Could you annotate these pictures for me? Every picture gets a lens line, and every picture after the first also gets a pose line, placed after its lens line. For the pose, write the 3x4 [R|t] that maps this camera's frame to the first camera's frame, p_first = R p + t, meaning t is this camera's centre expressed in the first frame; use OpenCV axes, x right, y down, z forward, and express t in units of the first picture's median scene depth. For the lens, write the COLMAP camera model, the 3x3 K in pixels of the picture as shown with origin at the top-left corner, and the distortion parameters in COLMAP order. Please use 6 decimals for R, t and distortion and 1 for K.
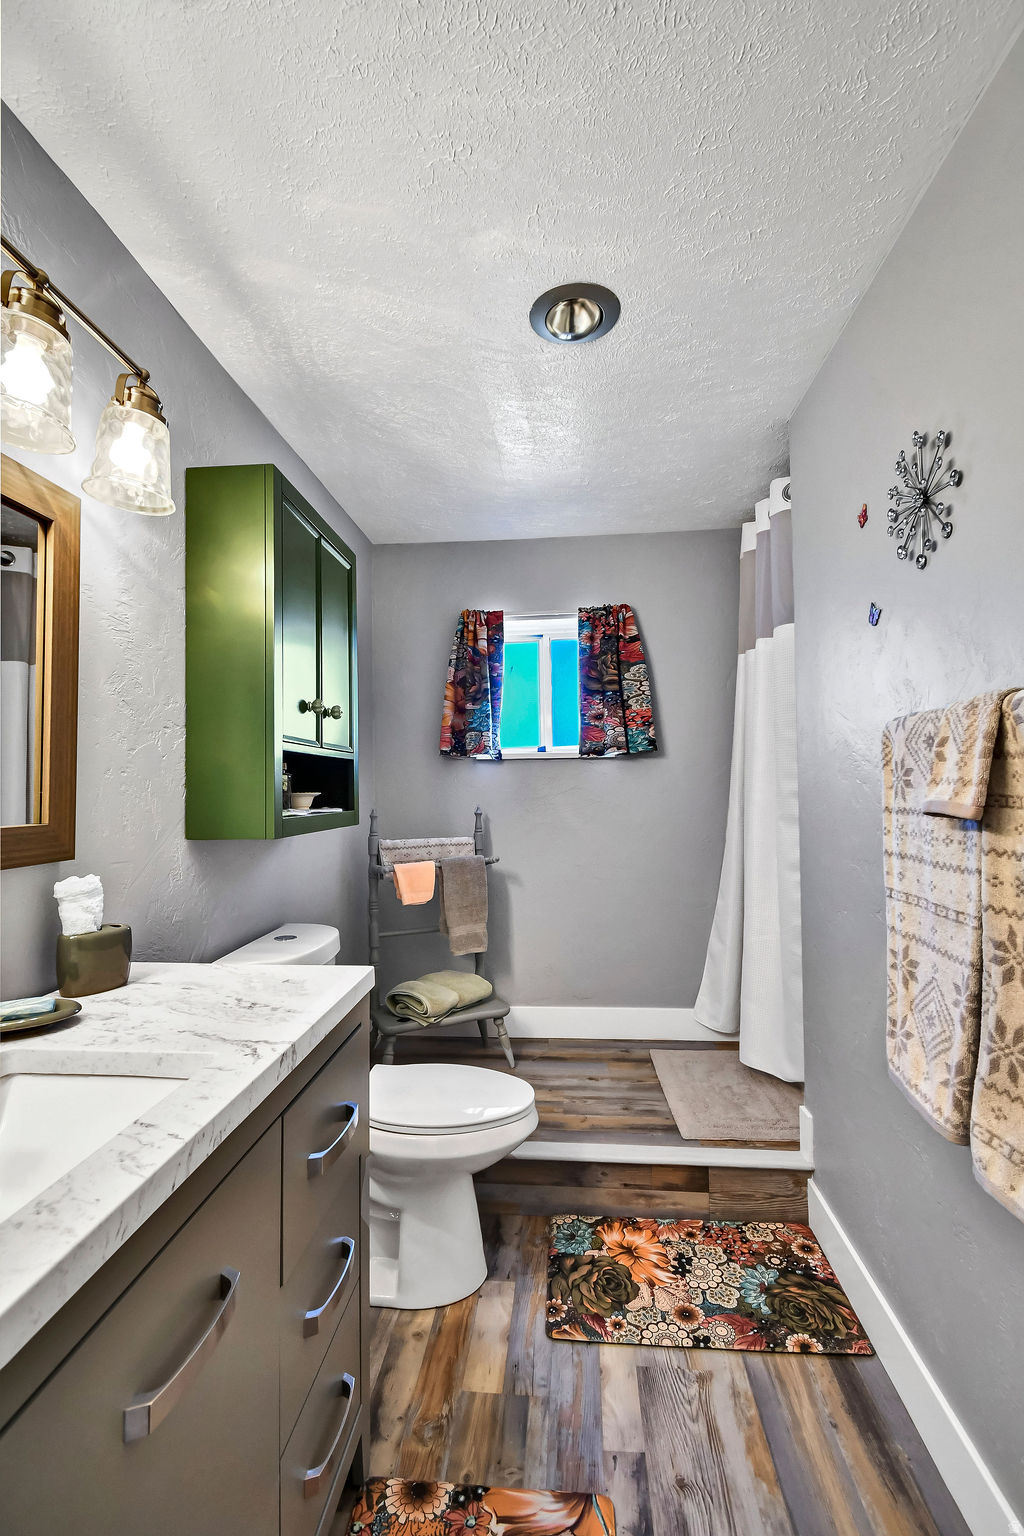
lens RADIAL K [[708.2, 0, 496.3], [0, 708.2, 768.1], [0, 0, 1]] dist [-0.001087, -0.004175]
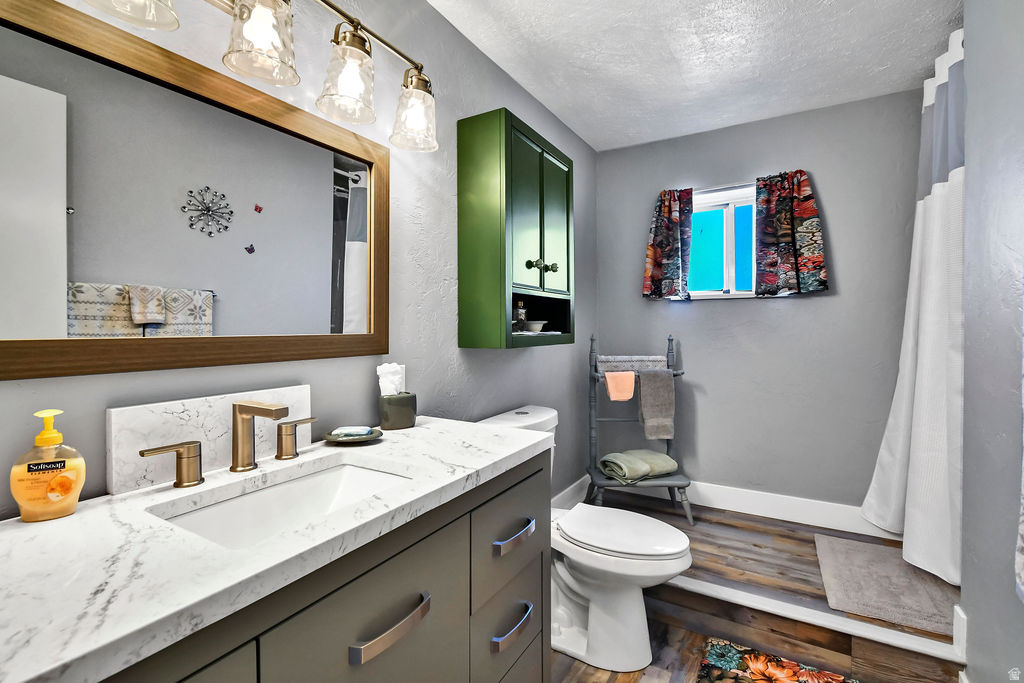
lens RADIAL K [[472.1, 0, 485.8], [0, 472.1, 333.3], [0, 0, 1]] dist [-0.001087, -0.004175]
pose [[0.891853, 0.015719, -0.452053, 0.098872], [0.004228, 0.999063, 0.043082, 0.016307], [0.452306, -0.040335, 0.890950, 0.032679]]
